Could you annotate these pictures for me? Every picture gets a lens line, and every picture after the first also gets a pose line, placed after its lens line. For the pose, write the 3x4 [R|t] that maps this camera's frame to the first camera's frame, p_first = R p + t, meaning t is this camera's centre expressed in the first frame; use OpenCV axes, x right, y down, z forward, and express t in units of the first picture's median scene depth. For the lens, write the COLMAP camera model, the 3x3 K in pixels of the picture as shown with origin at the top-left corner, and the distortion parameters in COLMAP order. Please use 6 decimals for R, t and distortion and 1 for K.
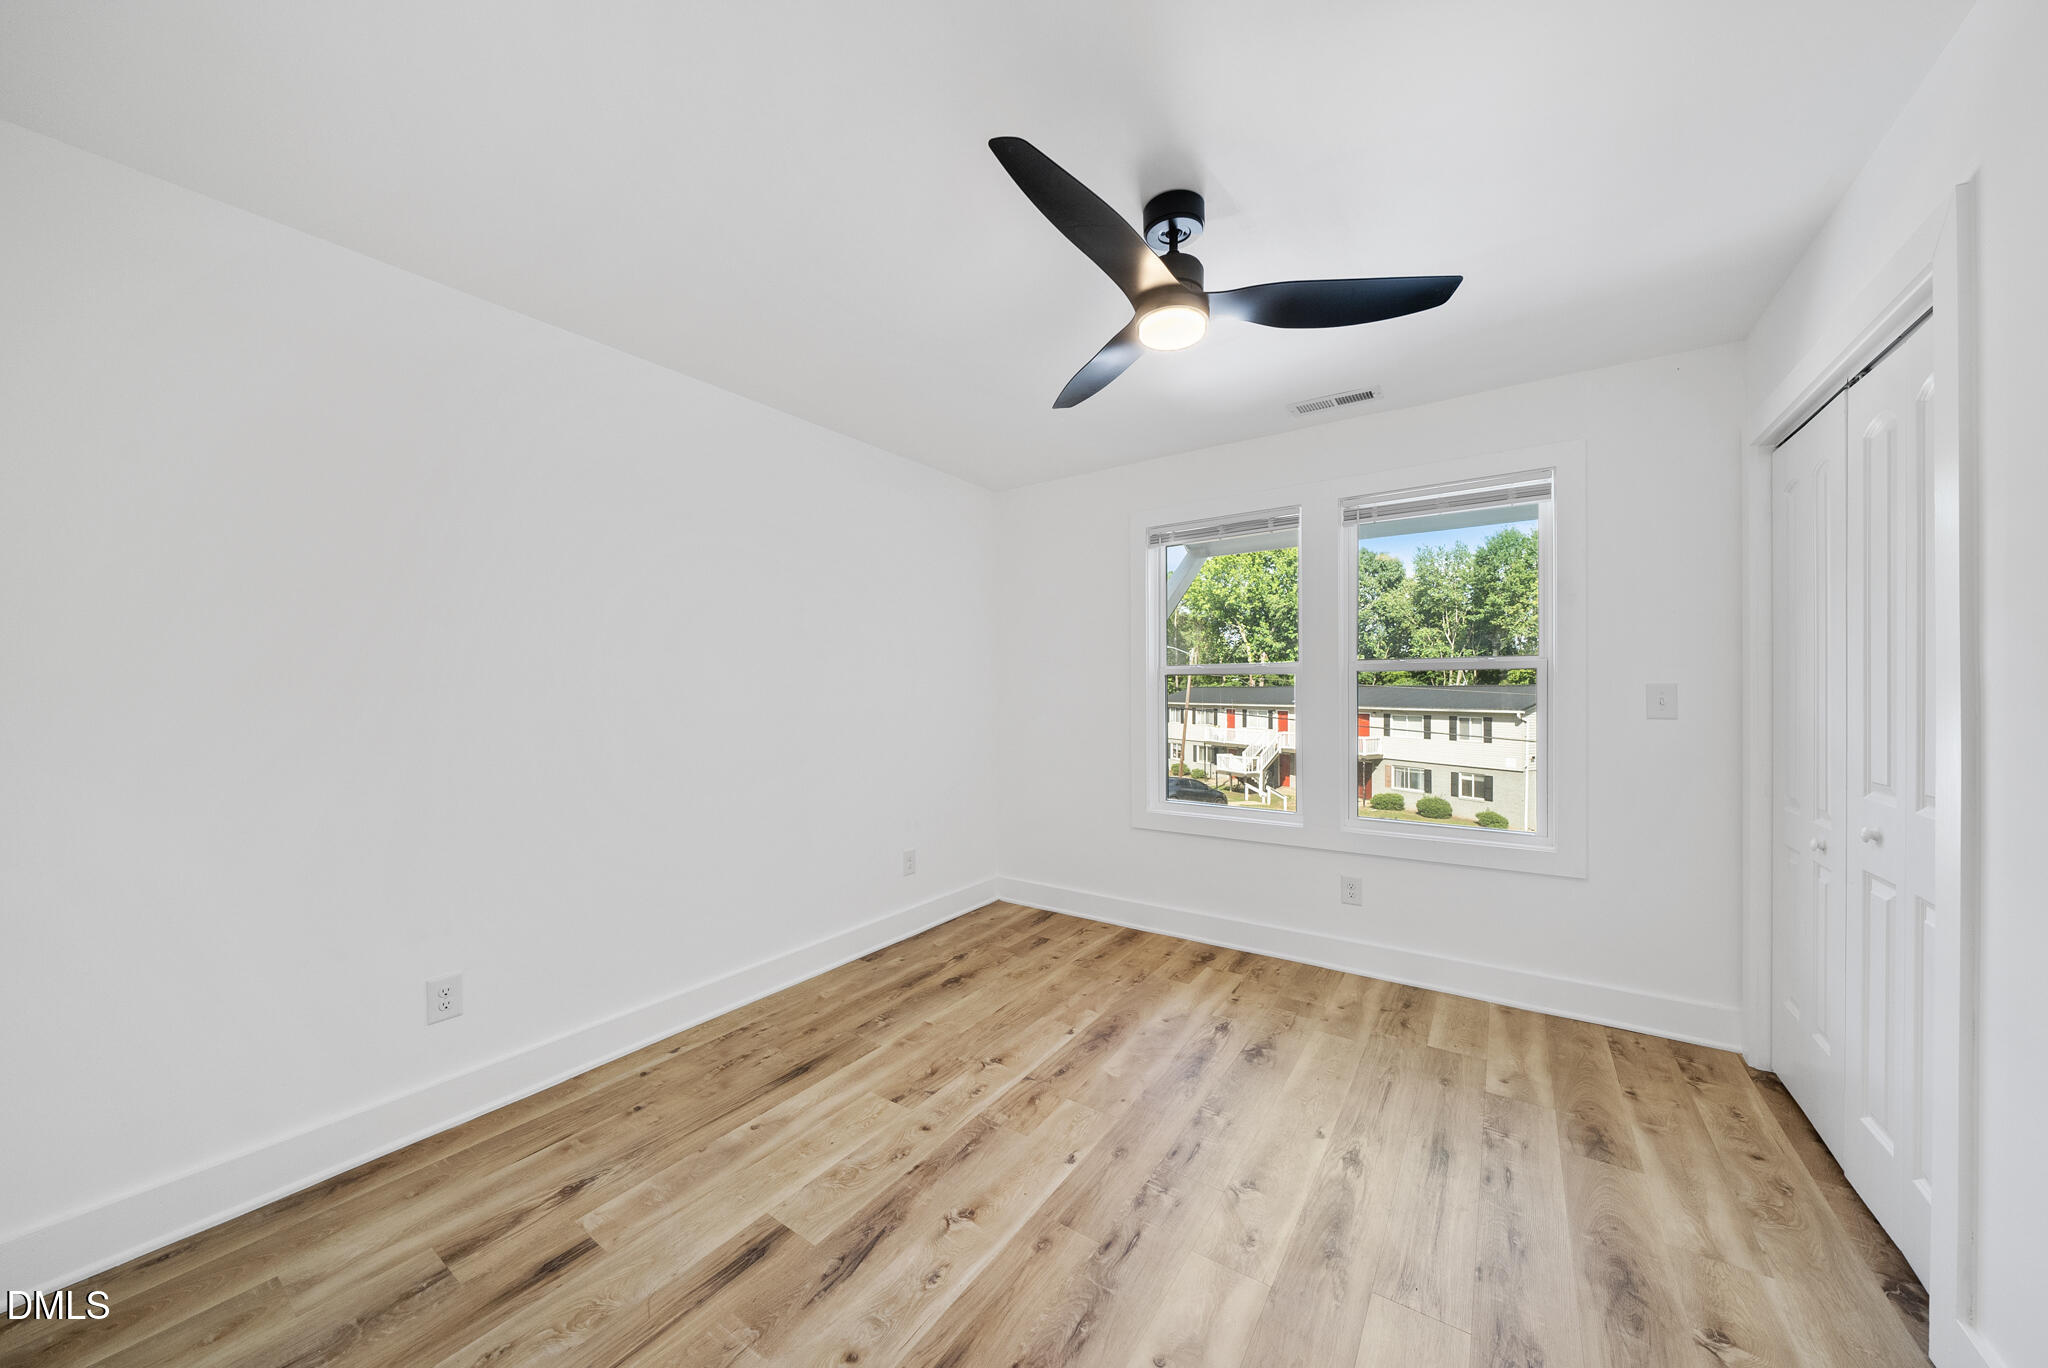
lens RADIAL K [[712.1, 0, 1030.0], [0, 712.1, 694.1], [0, 0, 1]] dist [-0.006622, -0.000418]
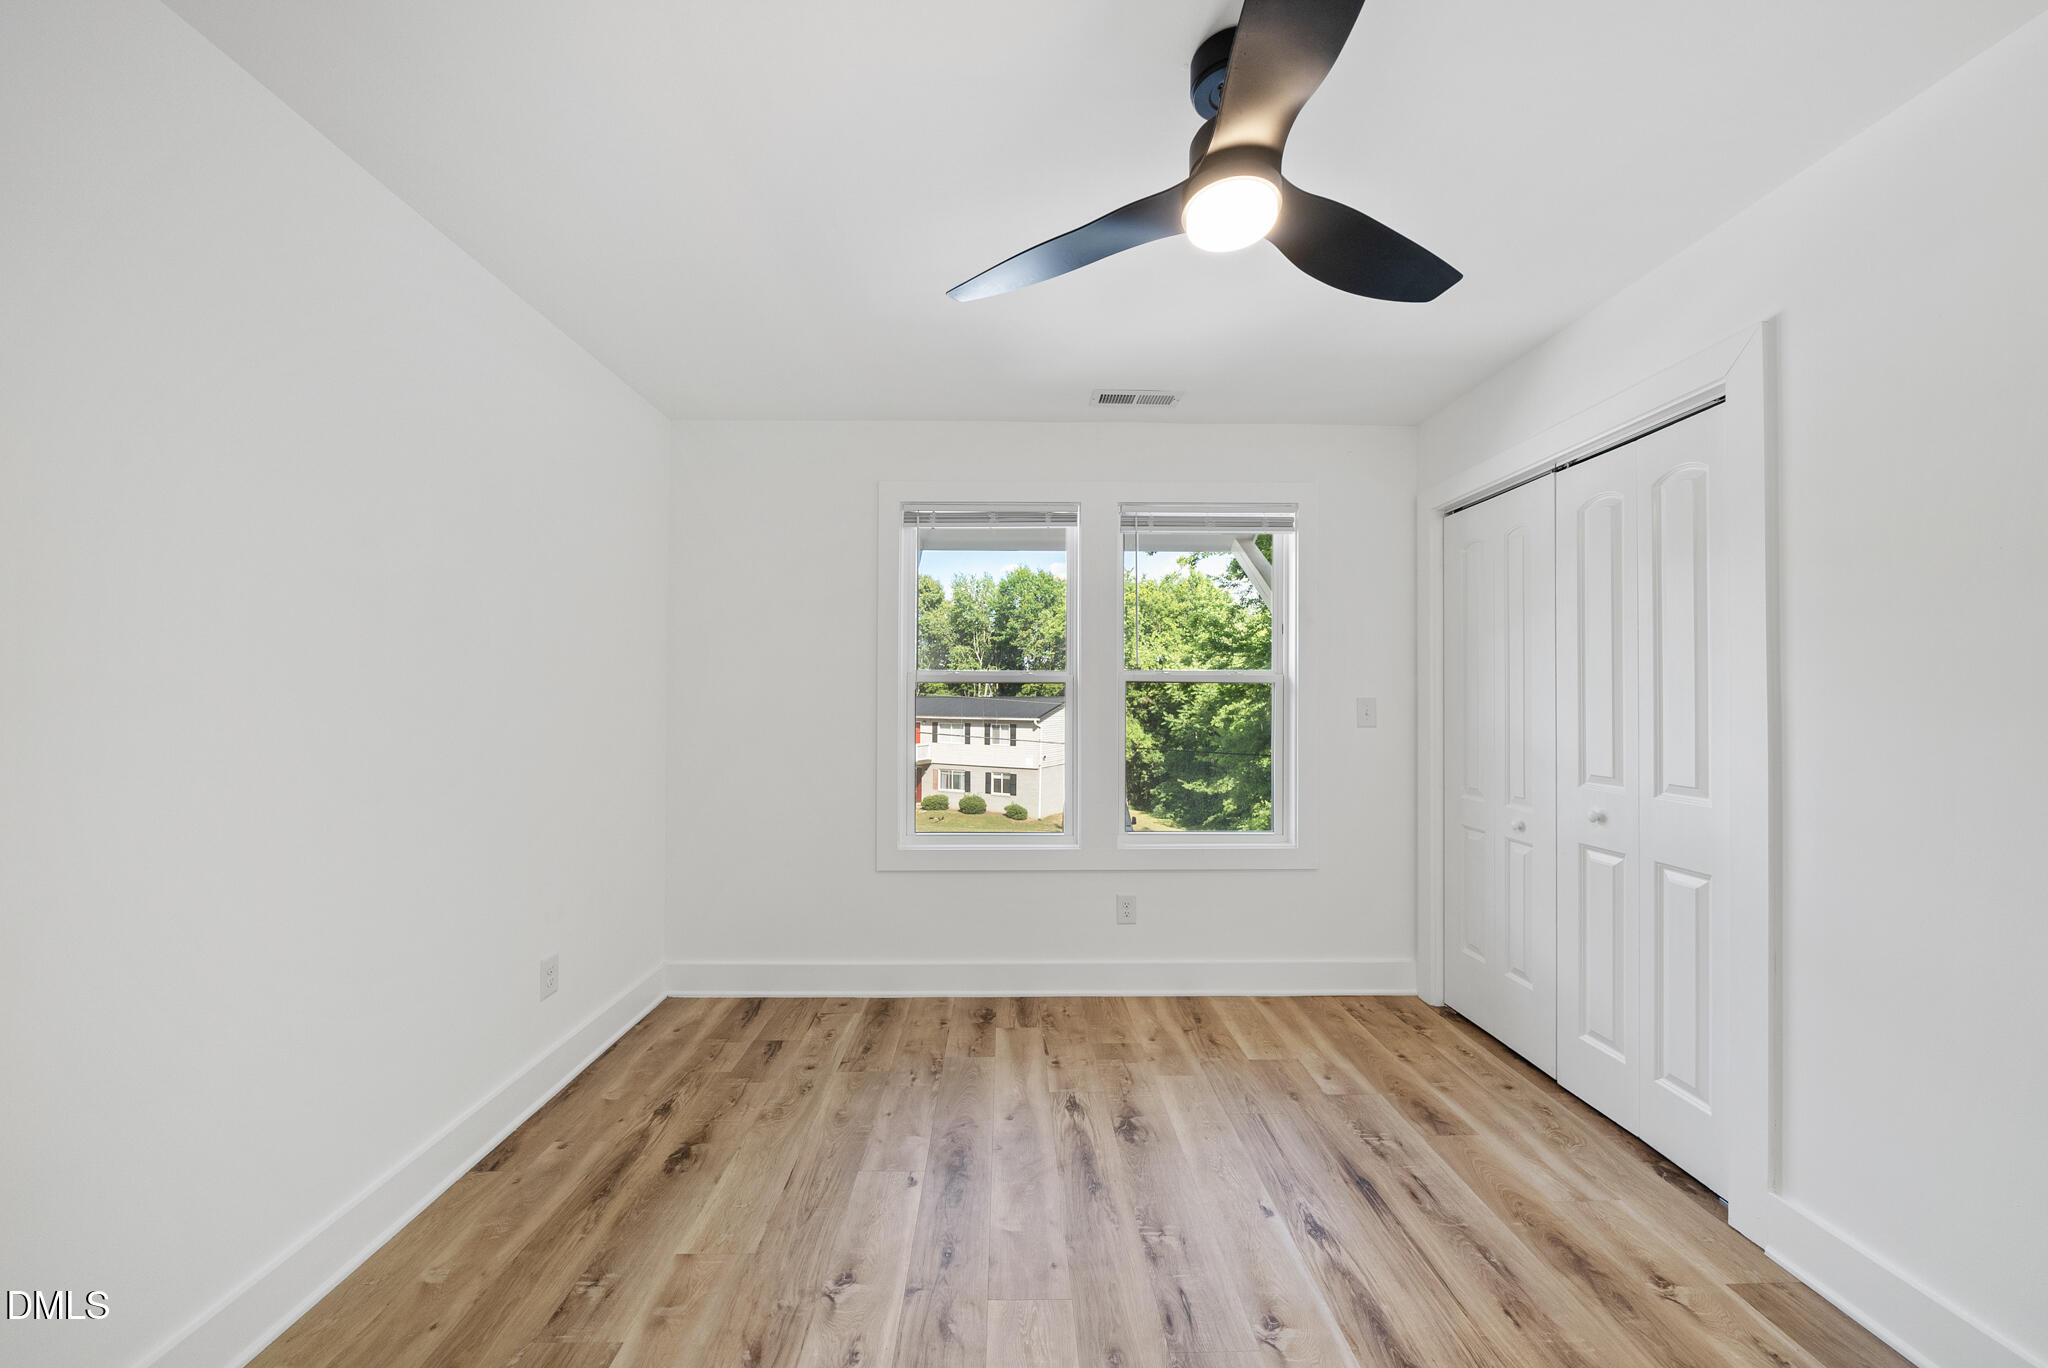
lens RADIAL K [[712.1, 0, 1028.6], [0, 712.1, 692.6], [0, 0, 1]] dist [-0.006622, -0.000418]
pose [[0.813024, 0.011870, 0.582110, -0.227882], [-0.002939, 0.999863, -0.016284, -0.001747], [-0.582223, 0.011528, 0.812947, 0.299308]]
